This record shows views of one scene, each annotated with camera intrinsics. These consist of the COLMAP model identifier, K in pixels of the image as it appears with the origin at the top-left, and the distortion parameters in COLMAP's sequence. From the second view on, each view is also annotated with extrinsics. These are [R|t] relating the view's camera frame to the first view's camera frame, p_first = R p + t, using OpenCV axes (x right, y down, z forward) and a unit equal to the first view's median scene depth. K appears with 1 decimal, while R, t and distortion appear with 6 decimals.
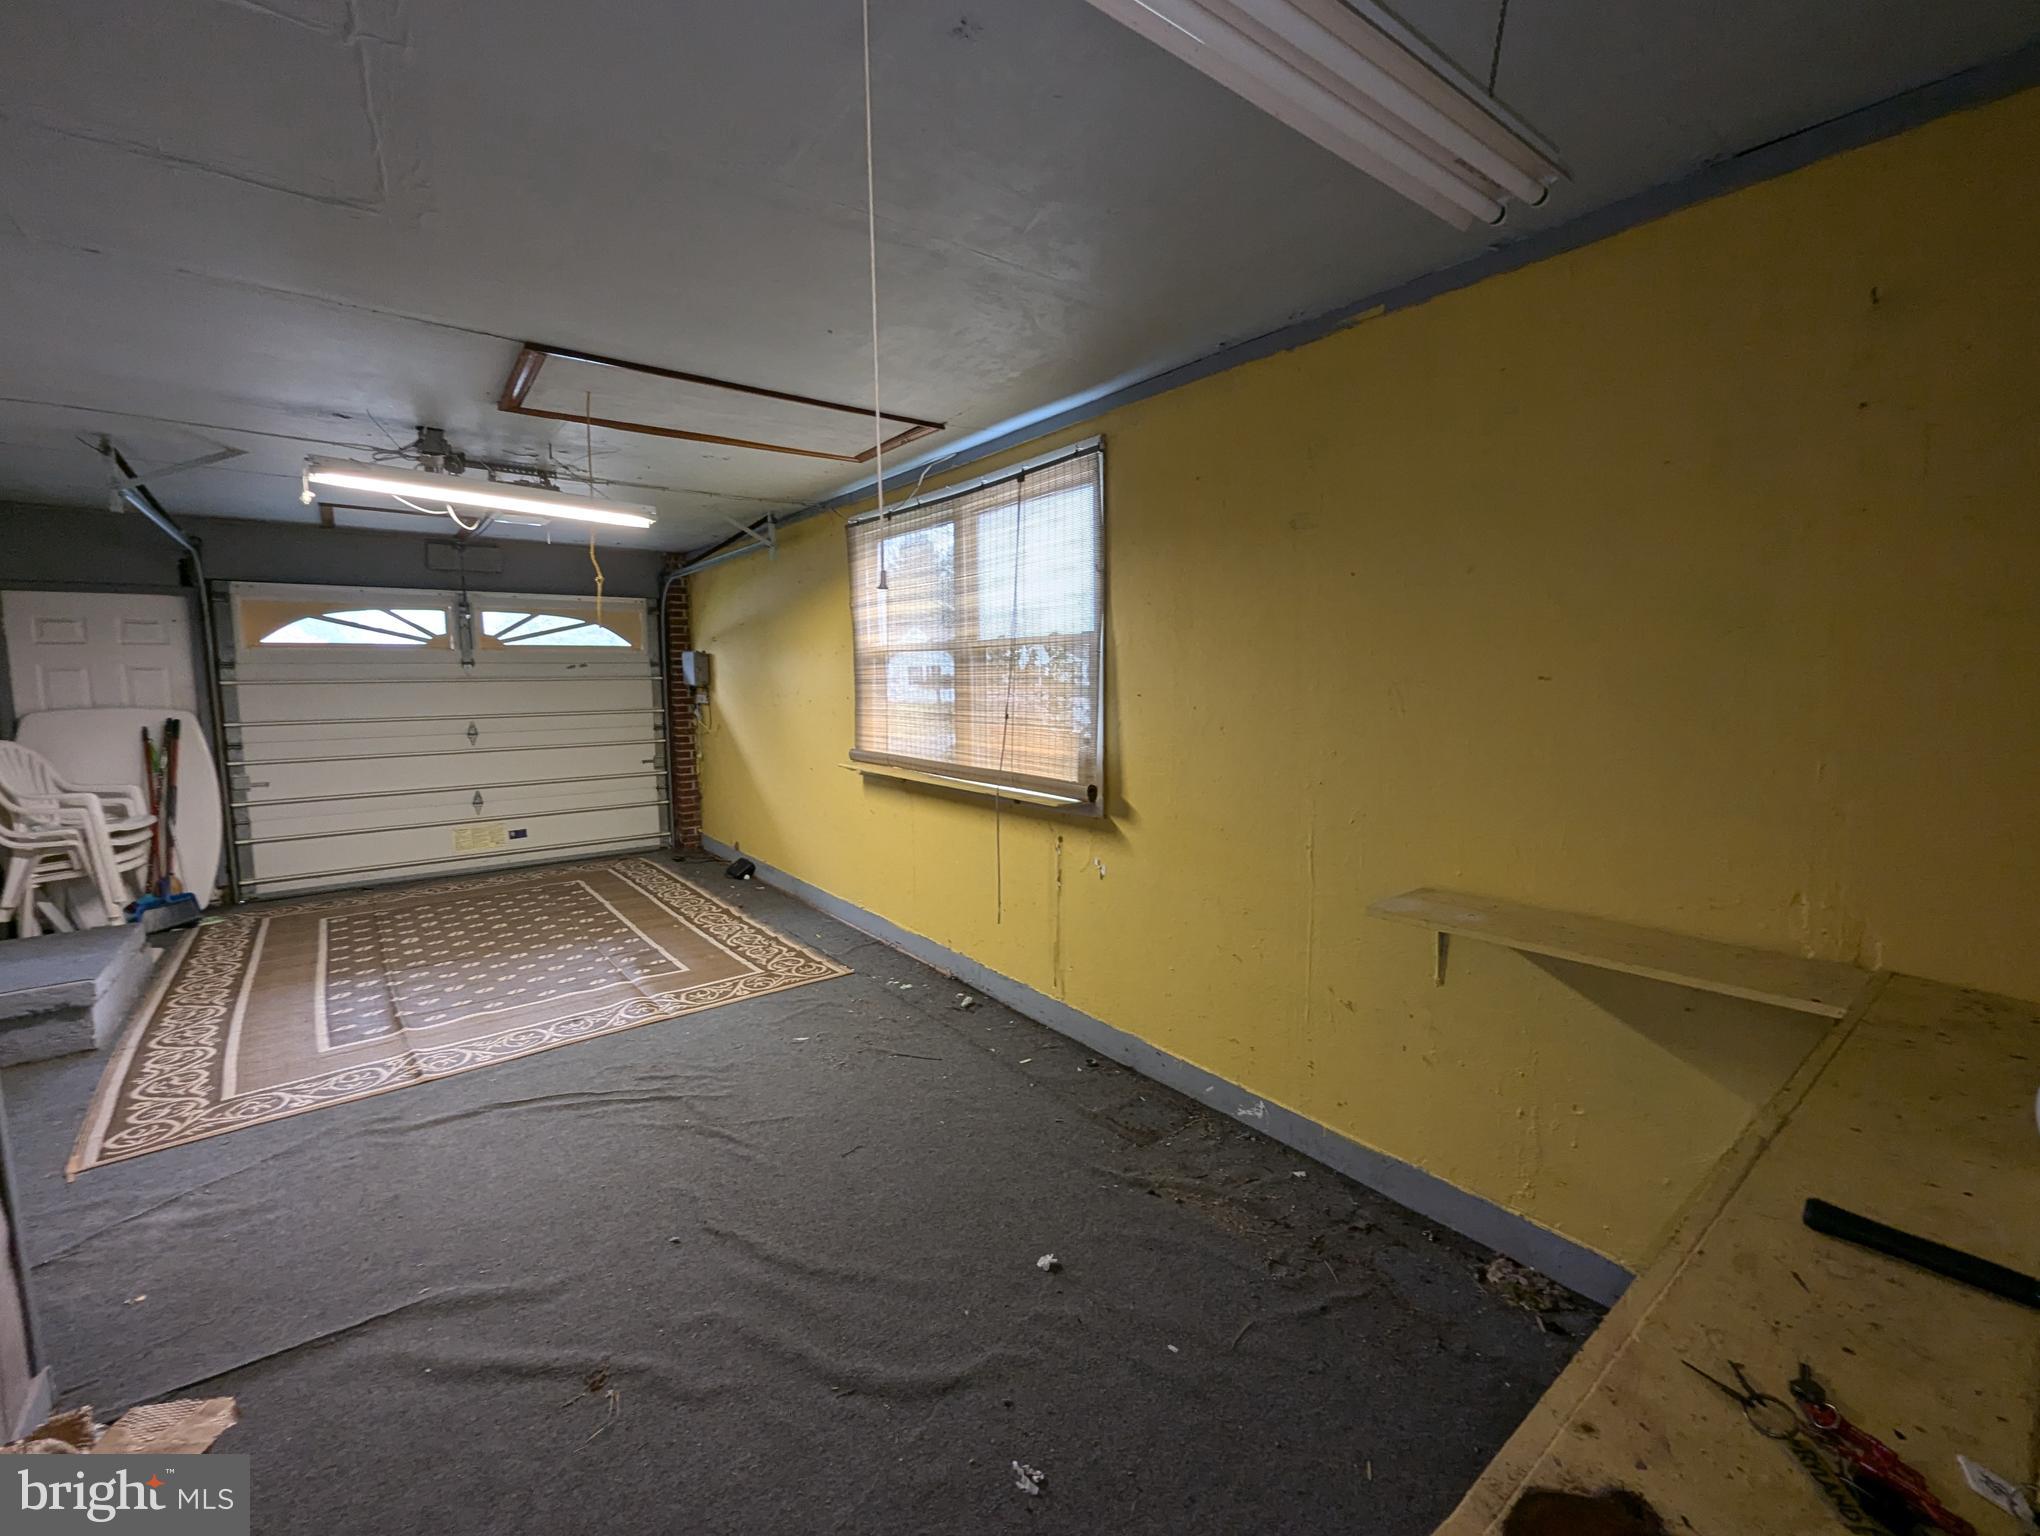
lens RADIAL K [[858.6, 0, 1036.6], [0, 858.6, 762.0], [0, 0, 1]] dist [-0.000101, -0.001104]
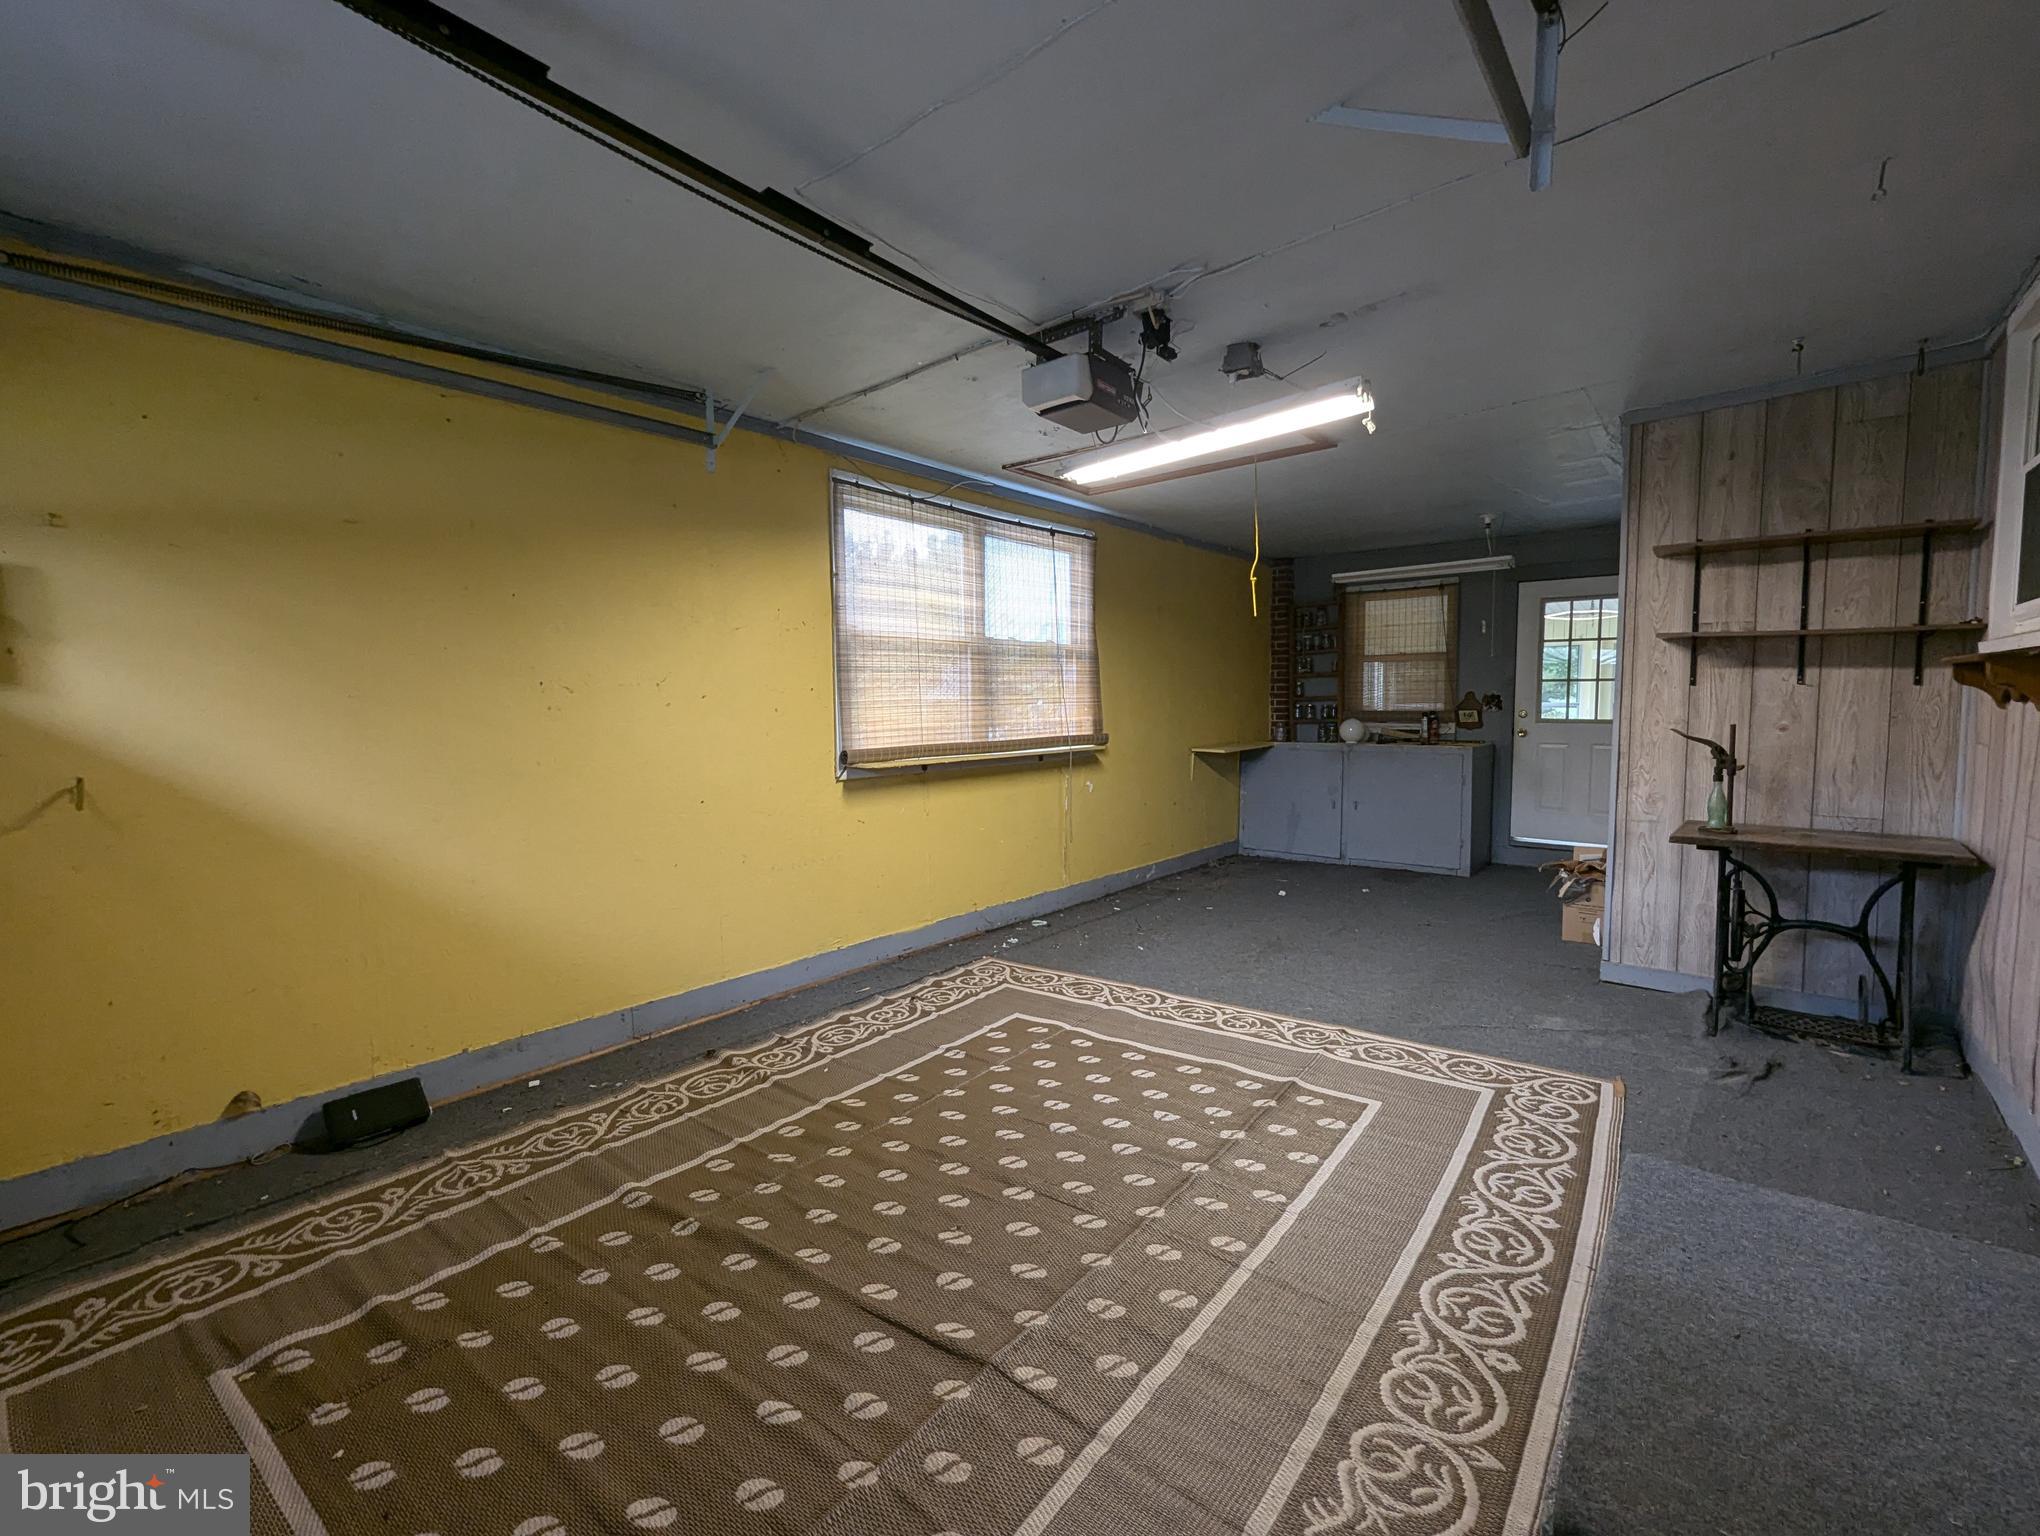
lens RADIAL K [[858.6, 0, 1038.5], [0, 858.6, 766.4], [0, 0, 1]] dist [-0.000101, -0.001104]
pose [[-0.212989, -0.064628, 0.974915, -1.426713], [0.116592, 0.988999, 0.091034, -0.072487], [-0.970073, 0.133057, -0.203110, 1.339261]]
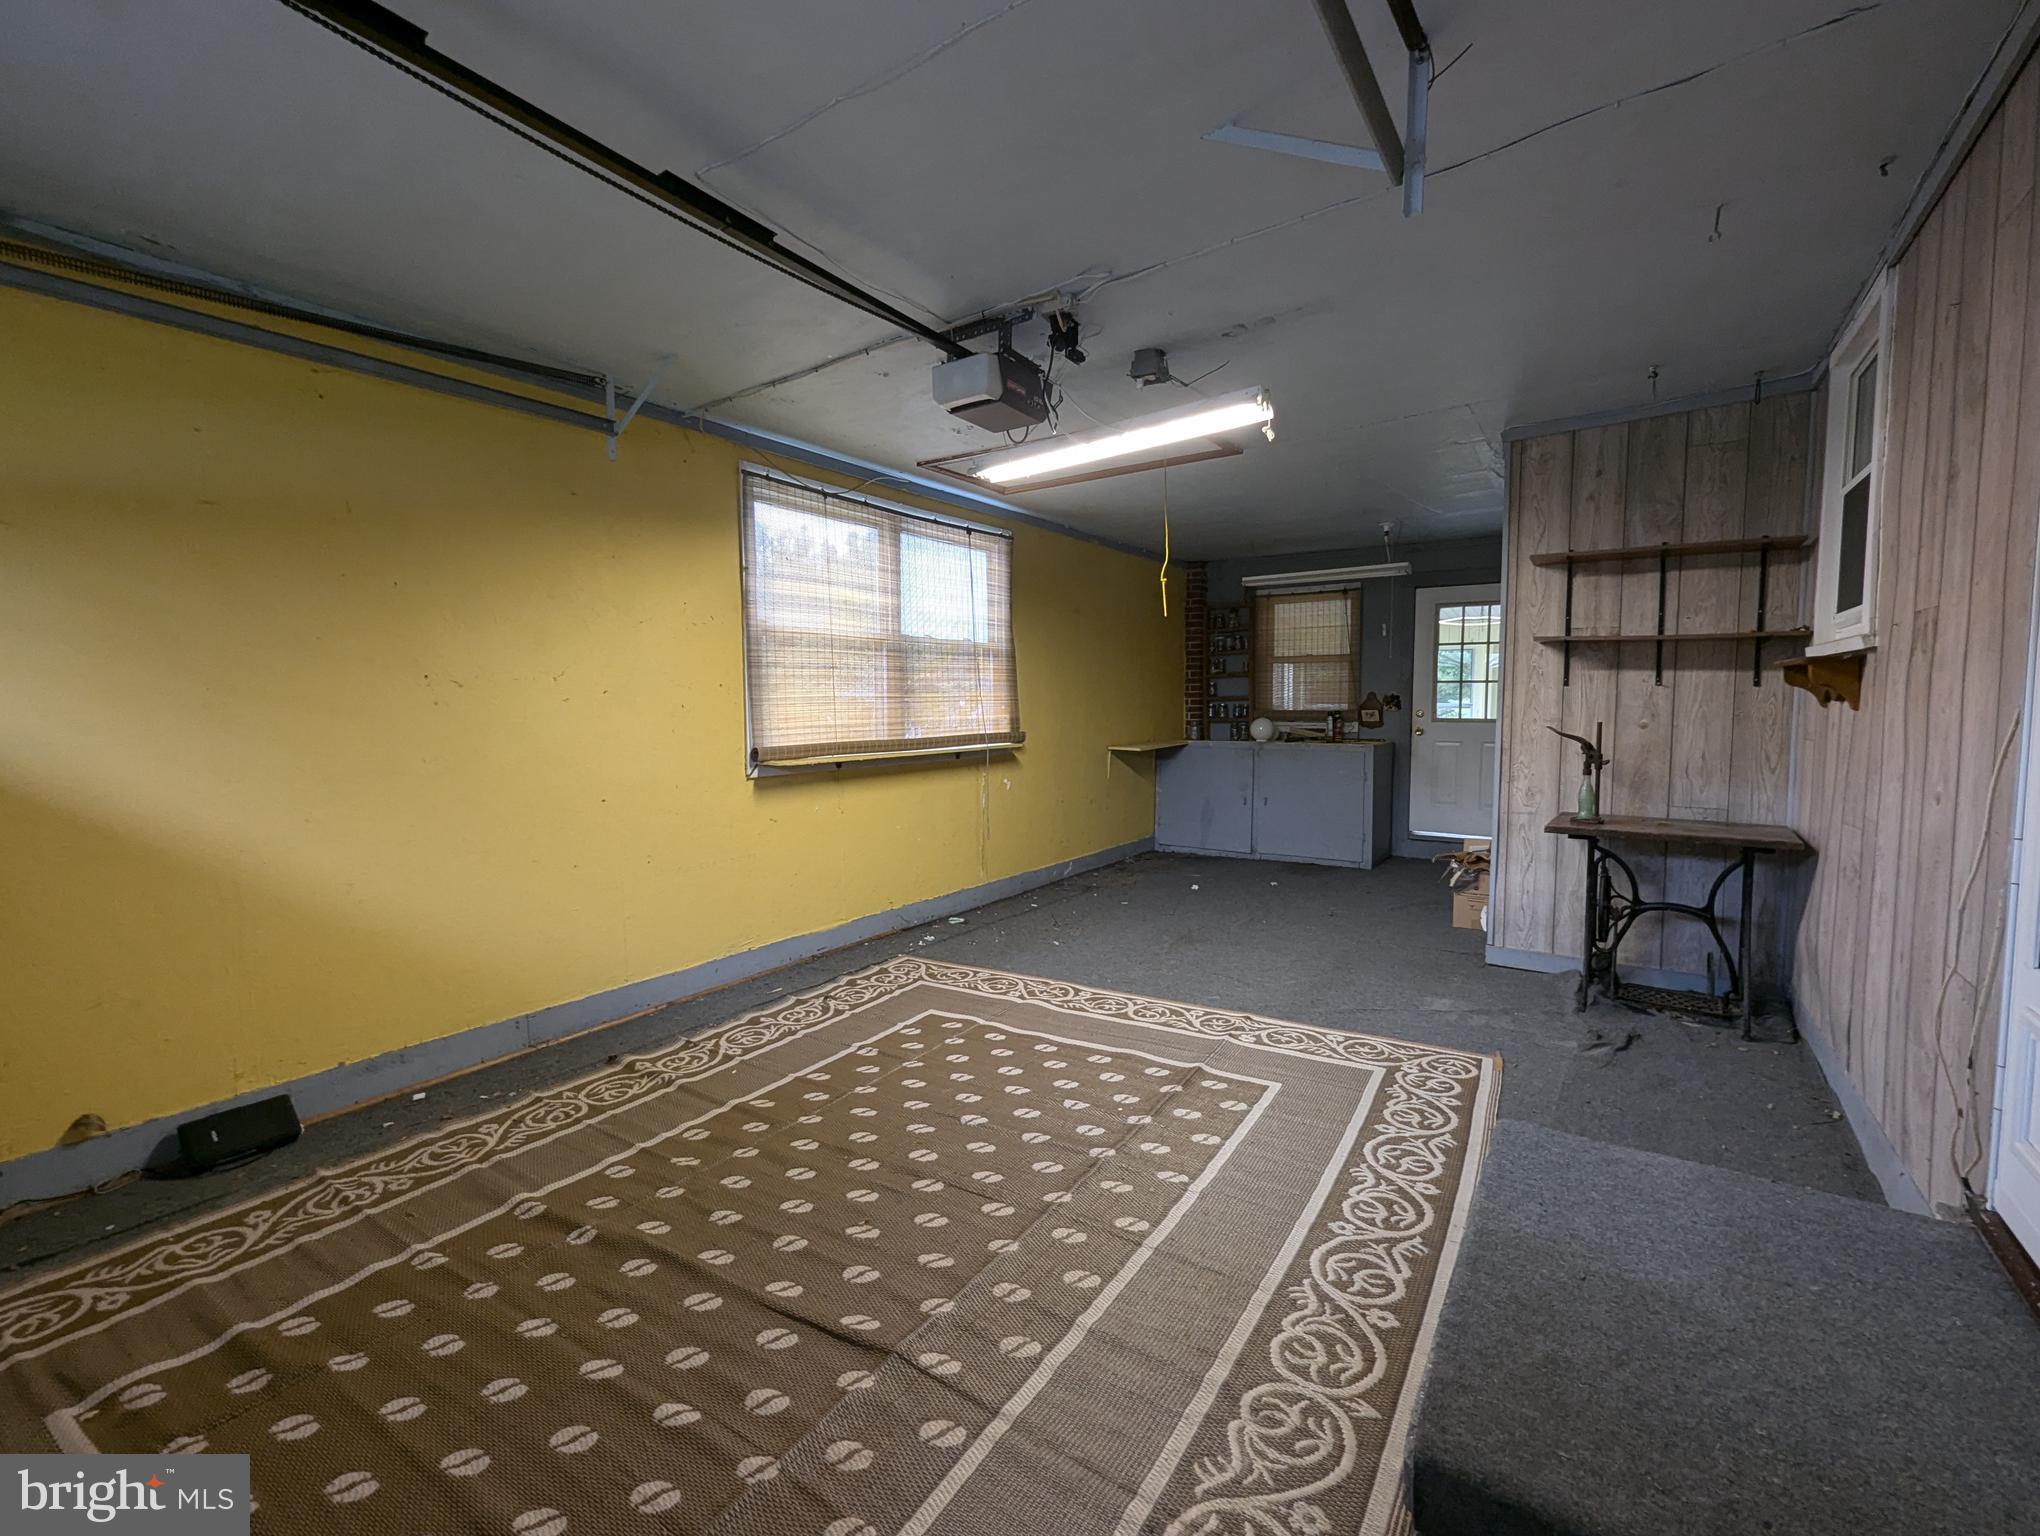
lens RADIAL K [[858.6, 0, 1038.9], [0, 858.6, 766.4], [0, 0, 1]] dist [-0.000101, -0.001104]
pose [[-0.299304, -0.063597, 0.952036, -1.437297], [0.110660, 0.988730, 0.100838, -0.067676], [-0.947719, 0.135533, -0.288893, 1.330895]]
